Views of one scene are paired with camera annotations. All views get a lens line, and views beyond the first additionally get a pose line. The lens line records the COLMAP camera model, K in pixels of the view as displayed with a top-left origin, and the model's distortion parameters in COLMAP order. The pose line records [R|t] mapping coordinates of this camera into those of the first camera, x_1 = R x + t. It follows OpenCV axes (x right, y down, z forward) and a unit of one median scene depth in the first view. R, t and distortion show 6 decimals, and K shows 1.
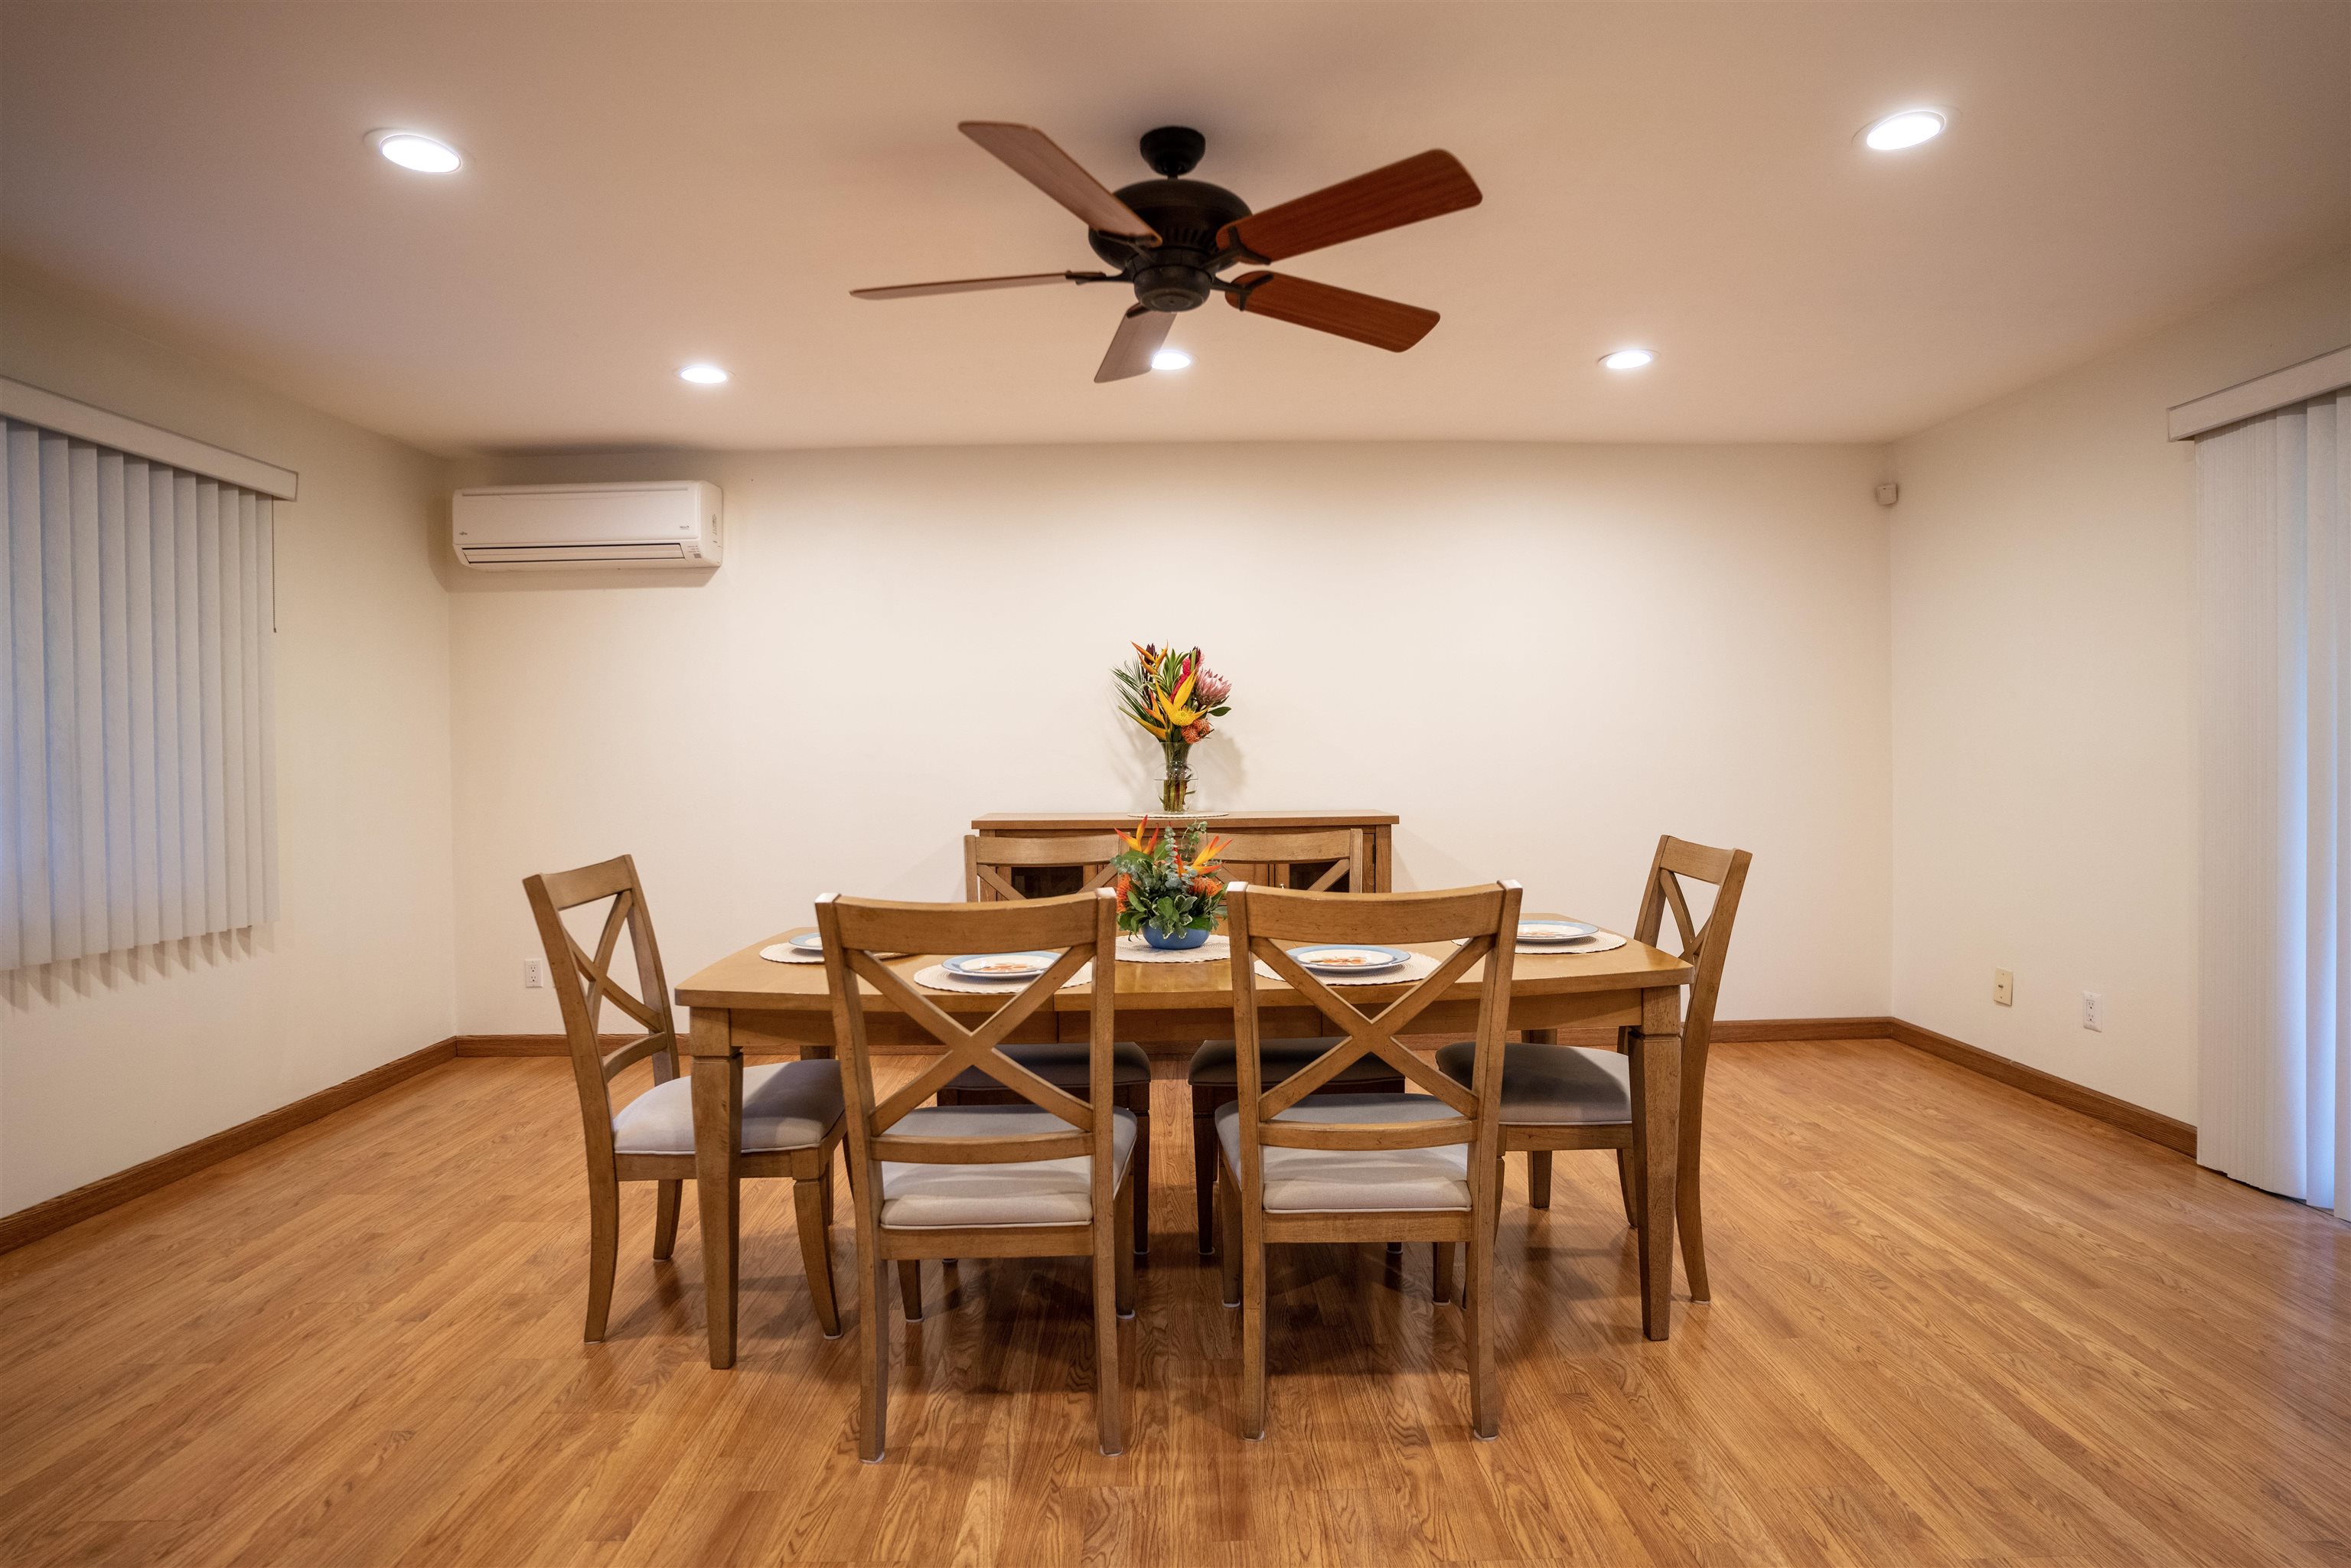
lens RADIAL K [[1174.2, 0, 1182.5], [0, 1174.2, 762.5], [0, 0, 1]] dist [-0.057042, 0.021372]
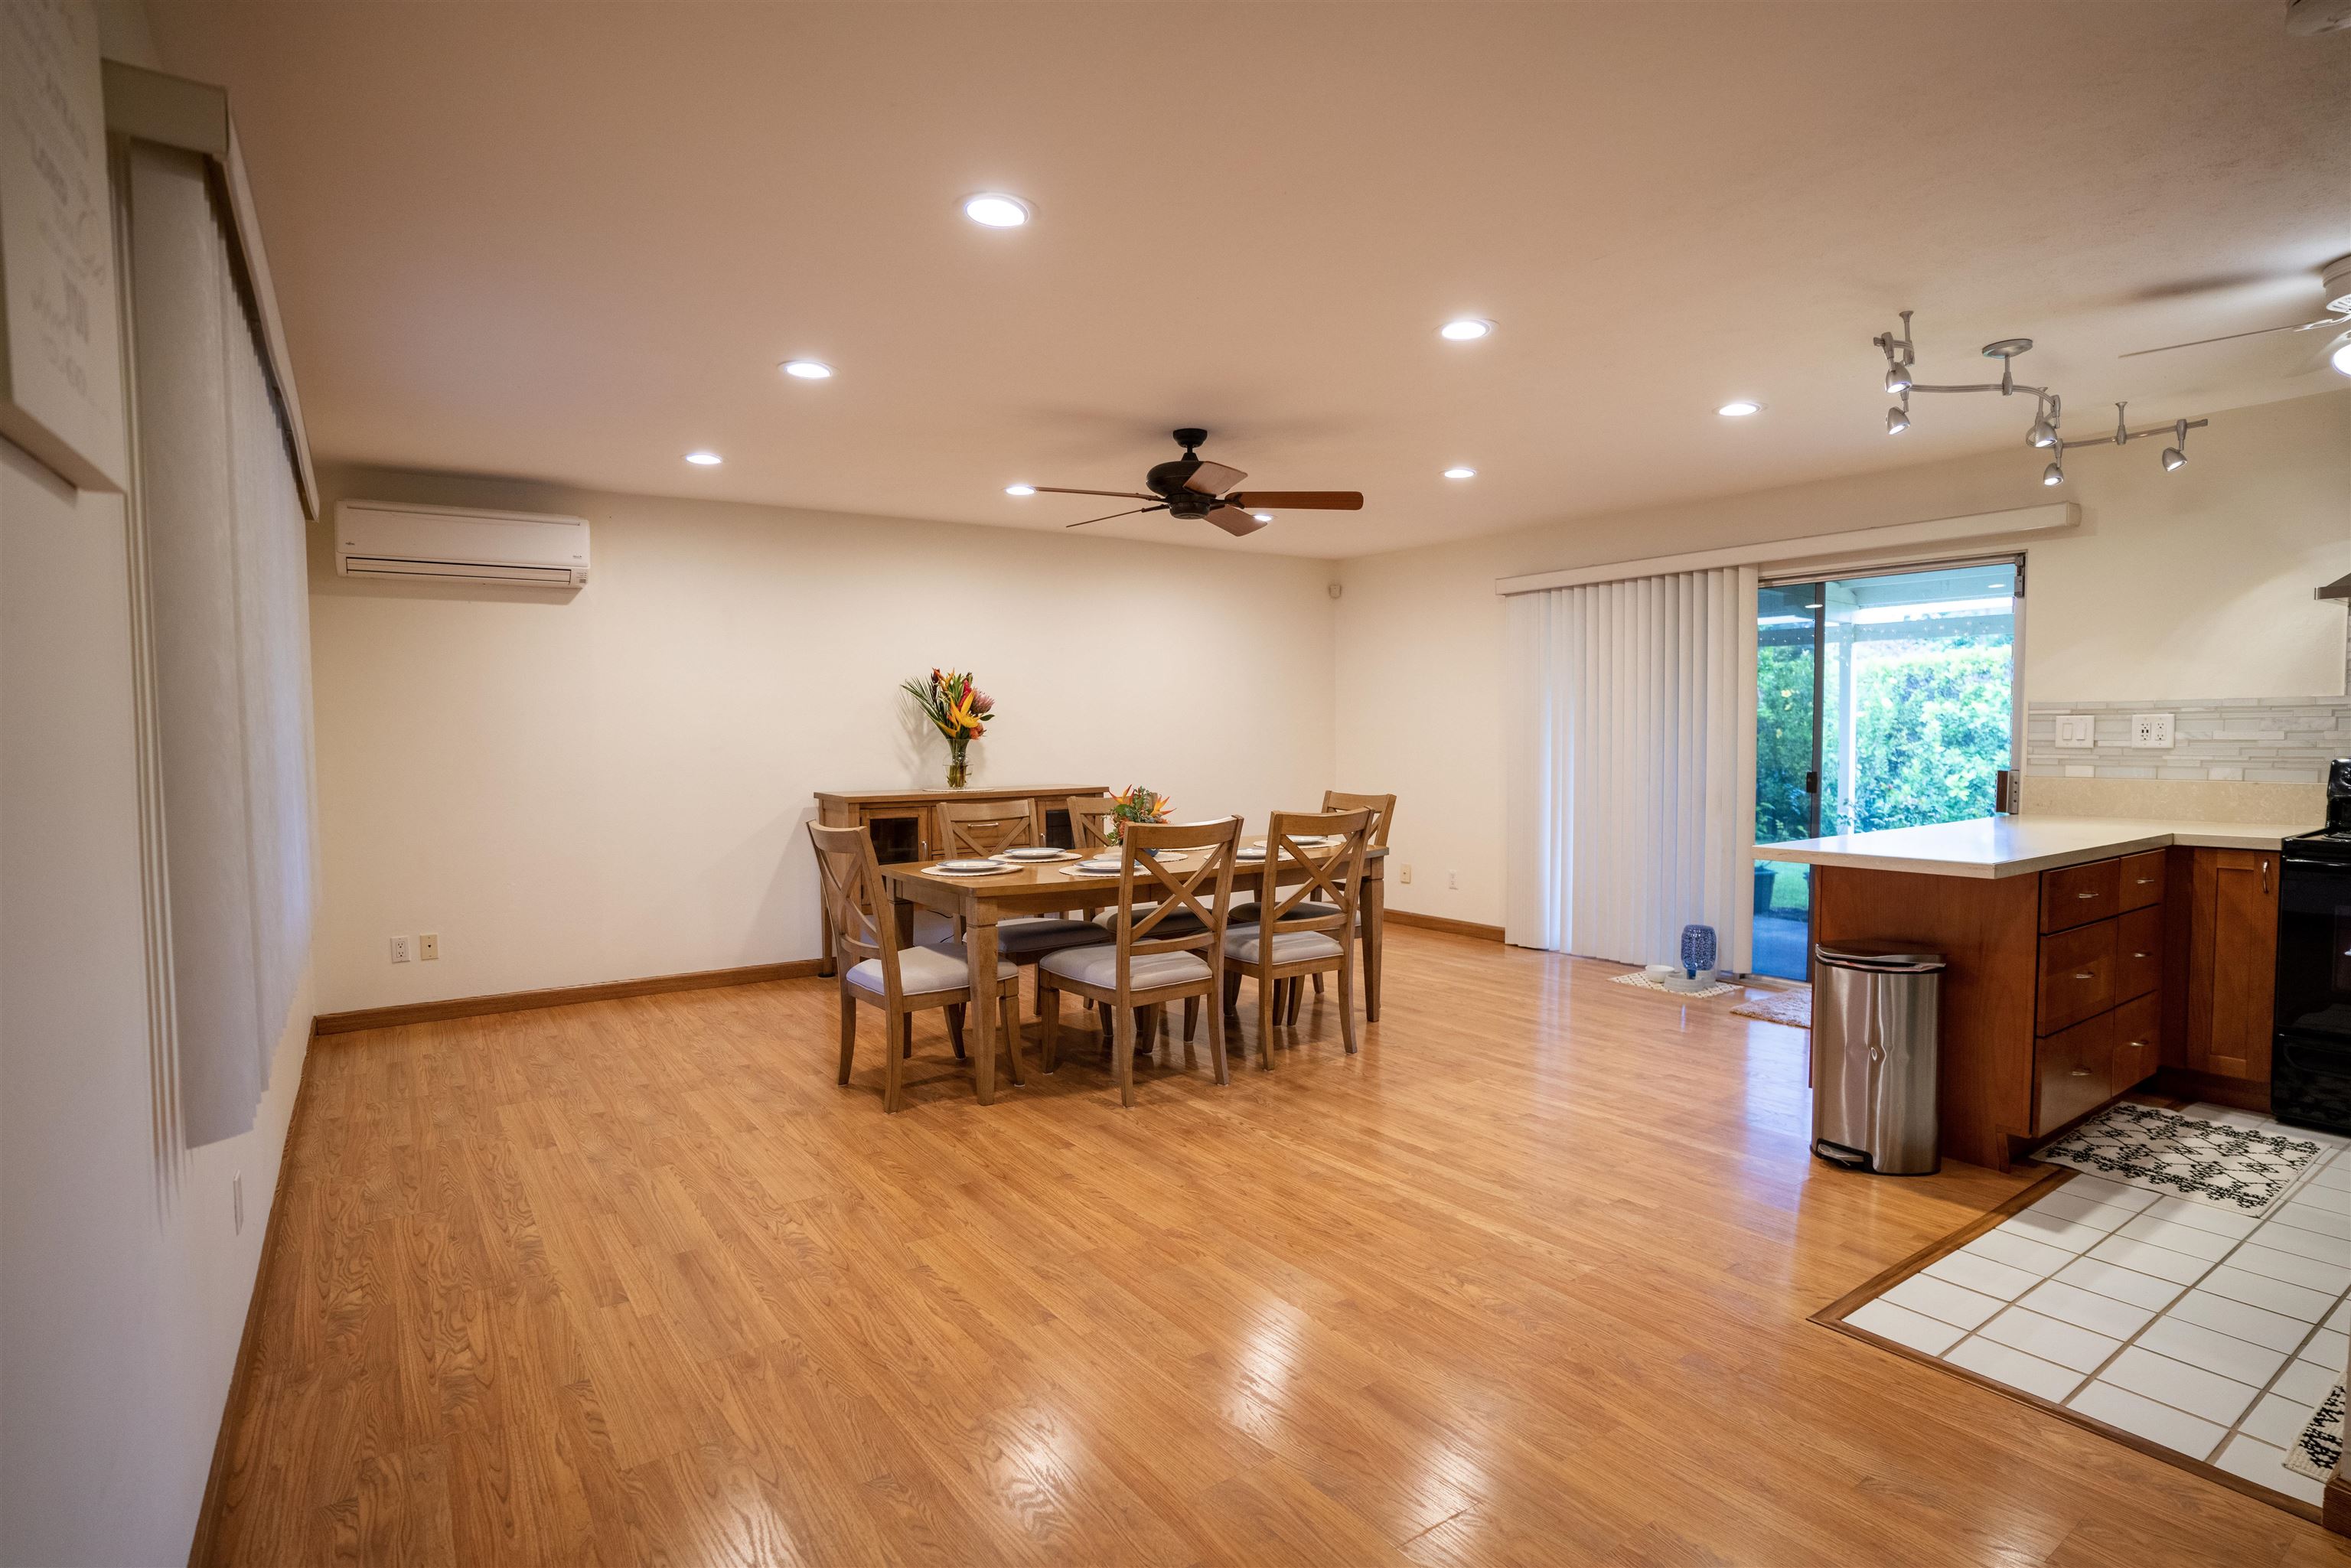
lens RADIAL K [[1151.2, 0, 1173.6], [0, 1151.2, 788.1], [0, 0, 1]] dist [-0.051896, 0.000461]
pose [[0.833384, -0.021299, 0.552284, -0.561675], [-0.000971, 0.999199, 0.039999, -0.013458], [-0.552694, -0.033870, 0.832696, -0.298791]]
